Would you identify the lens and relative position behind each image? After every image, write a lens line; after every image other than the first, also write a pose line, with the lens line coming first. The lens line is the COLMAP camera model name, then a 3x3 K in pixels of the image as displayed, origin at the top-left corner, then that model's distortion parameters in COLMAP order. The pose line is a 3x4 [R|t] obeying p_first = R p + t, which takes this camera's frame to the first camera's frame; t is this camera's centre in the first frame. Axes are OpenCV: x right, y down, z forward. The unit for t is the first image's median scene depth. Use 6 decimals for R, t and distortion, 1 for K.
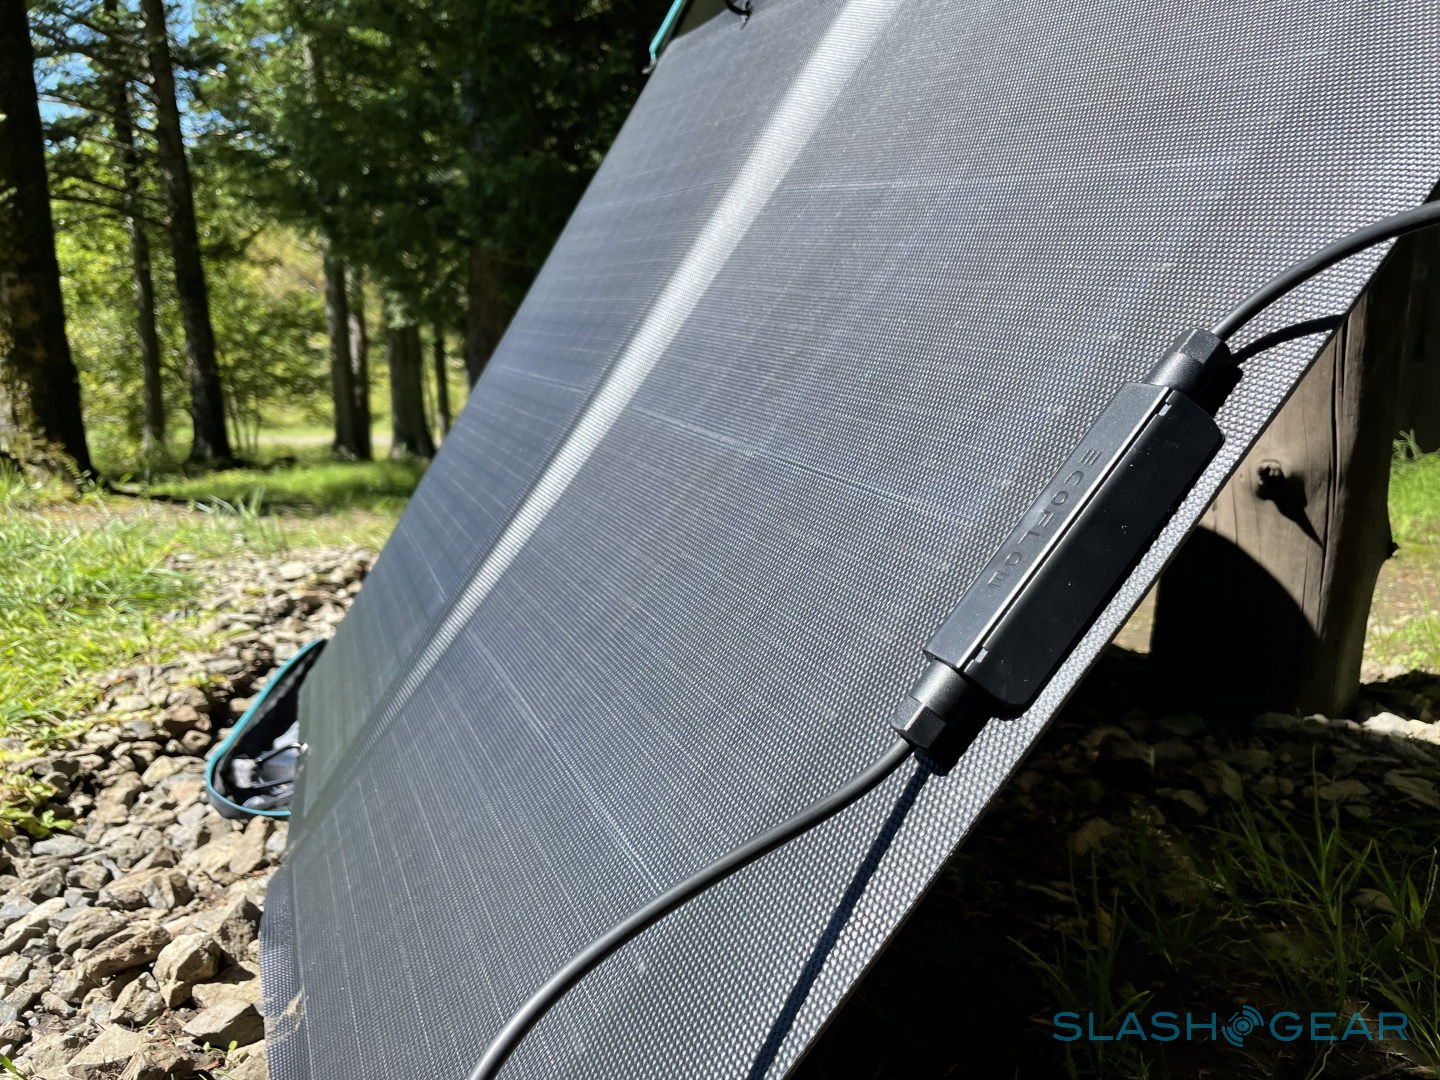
lens RADIAL K [[1273.2, 0, 725.3], [0, 1273.2, 533.8], [0, 0, 1]] dist [0.136488, -0.286792]
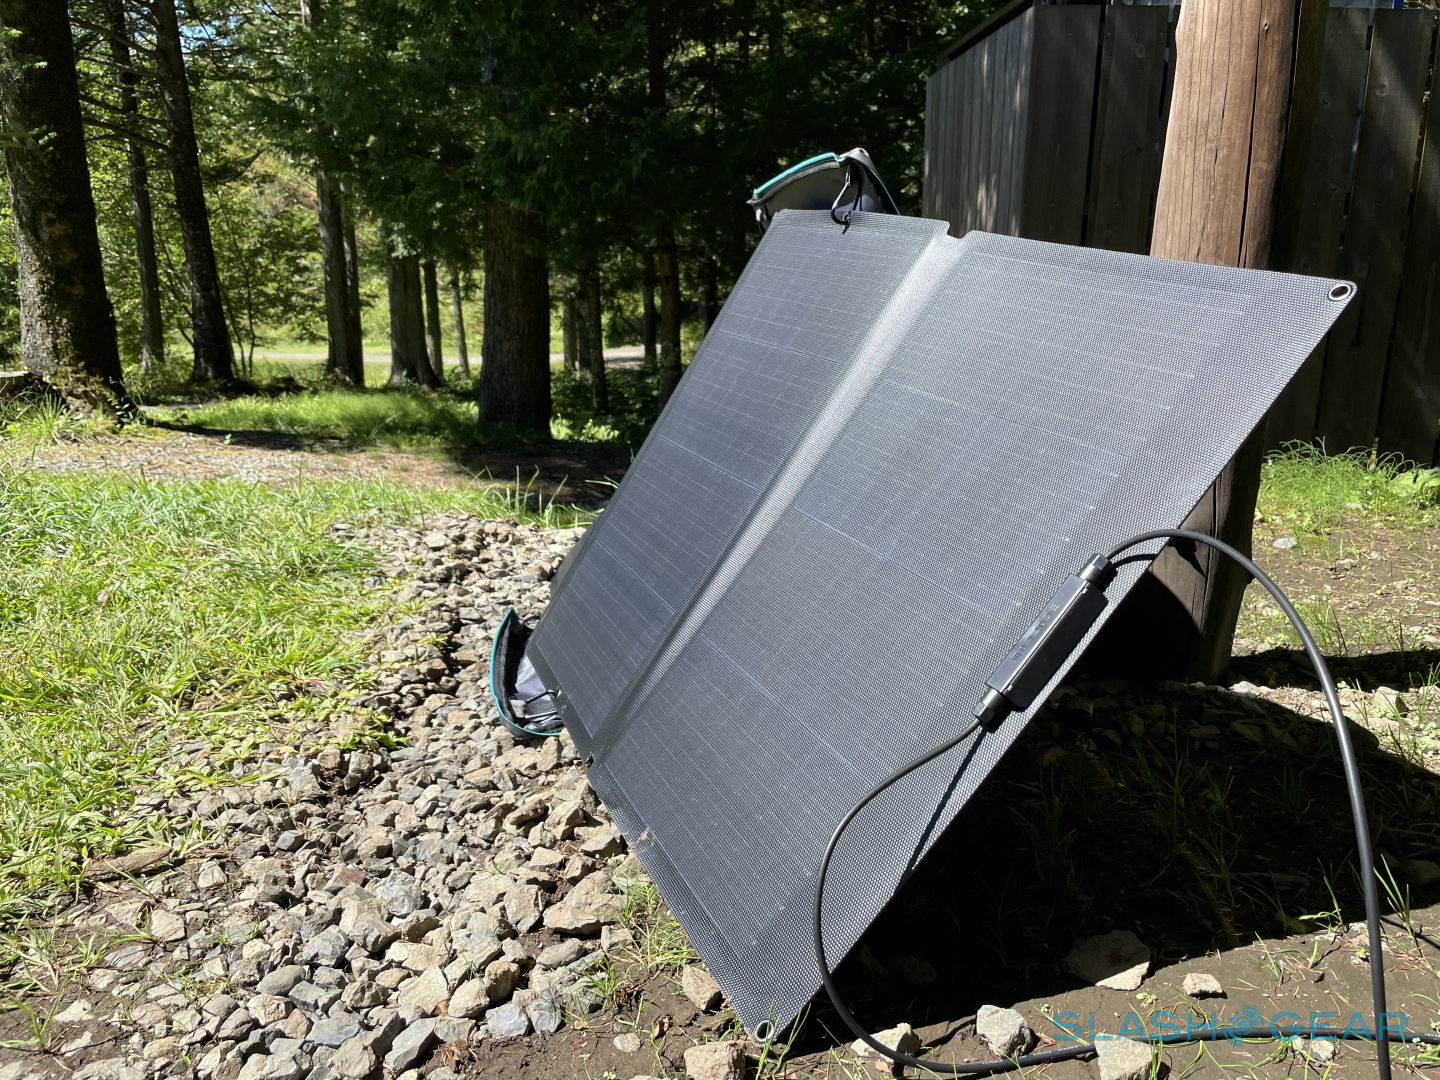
lens RADIAL K [[1273.2, 0, 725.3], [0, 1273.2, 533.8], [0, 0, 1]] dist [0.136488, -0.286792]
pose [[0.999682, 0.016400, 0.019138, -0.128889], [-0.017583, 0.997835, 0.063366, -0.111132], [-0.018058, -0.063683, 0.997807, -0.466576]]
